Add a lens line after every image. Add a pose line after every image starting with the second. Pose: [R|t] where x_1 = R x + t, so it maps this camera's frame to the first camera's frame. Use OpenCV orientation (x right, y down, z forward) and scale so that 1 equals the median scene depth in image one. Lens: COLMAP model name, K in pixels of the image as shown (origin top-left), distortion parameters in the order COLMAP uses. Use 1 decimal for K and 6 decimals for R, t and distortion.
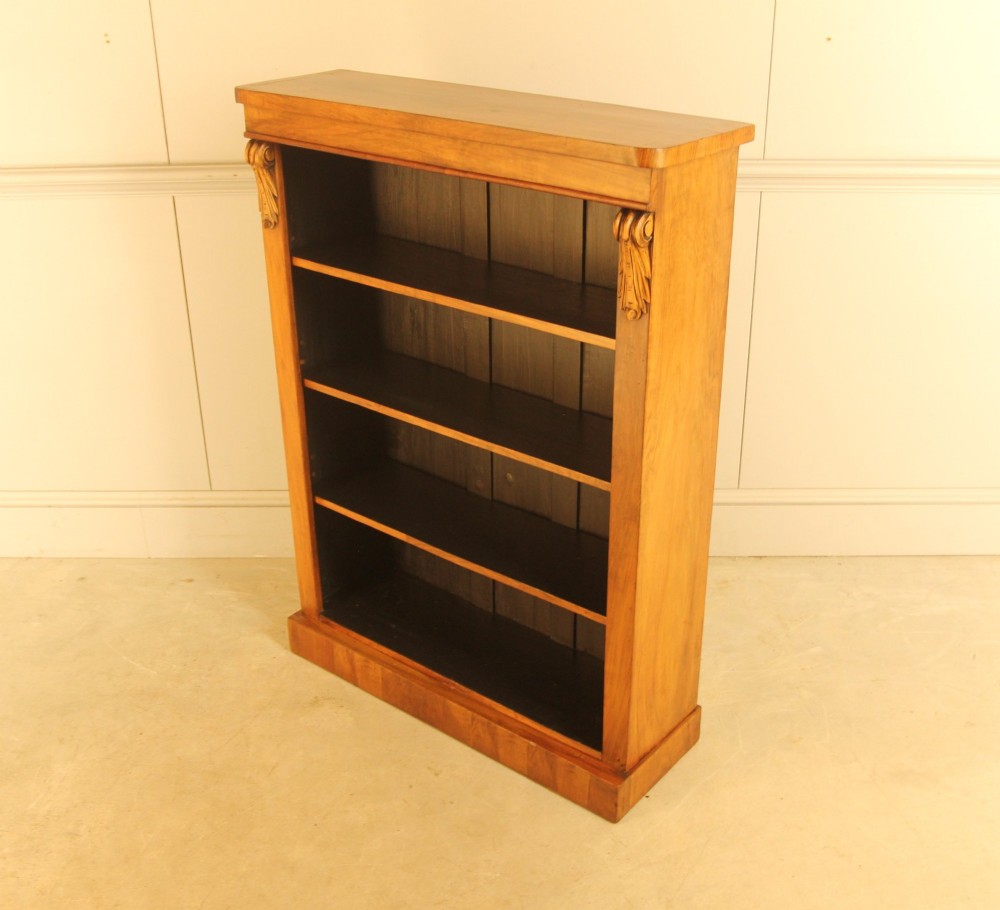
lens RADIAL K [[1210.1, 0, 525.6], [0, 1210.1, 459.8], [0, 0, 1]] dist [-0.077381, 0.036994]
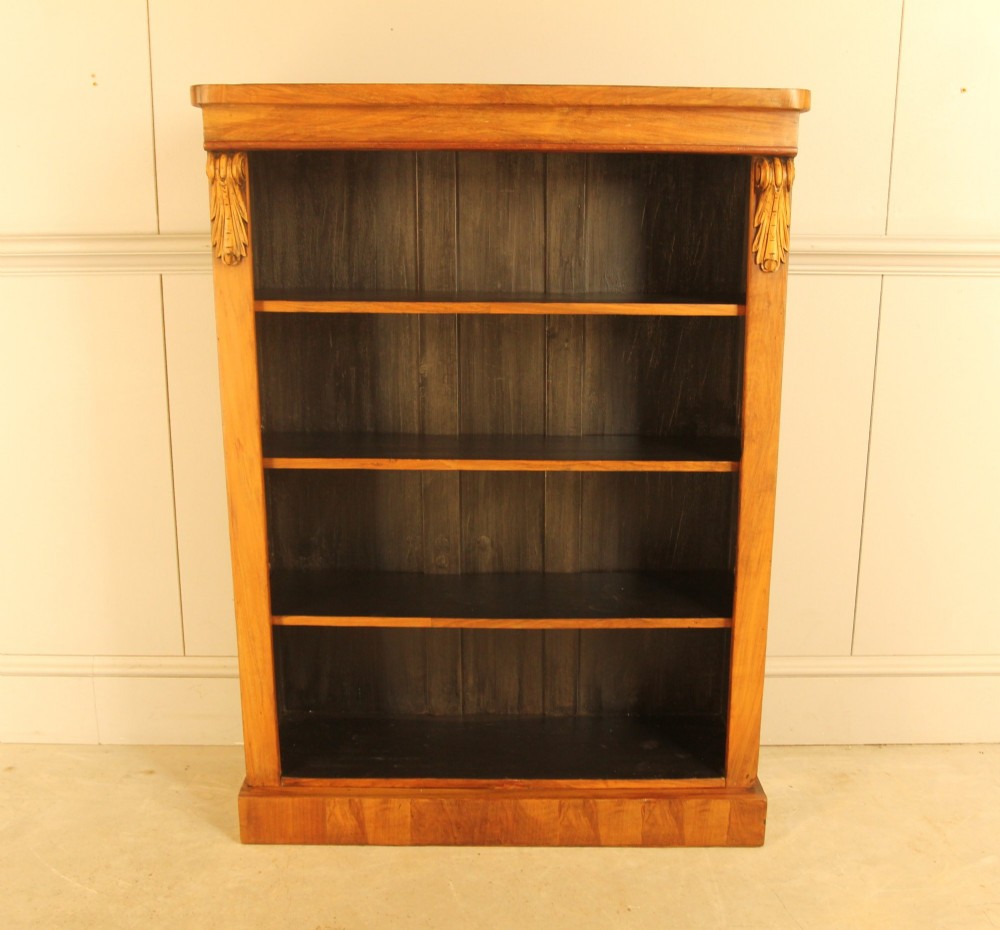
lens RADIAL K [[1143.0, 0, 500.0], [0, 1143.0, 465.0], [0, 0, 1]] dist [-0.077621, 0.026898]
pose [[0.786741, -0.143611, 0.600346, -0.544635], [0.268067, 0.955553, -0.122714, 0.073824], [-0.556039, 0.257477, 0.790270, 0.342499]]
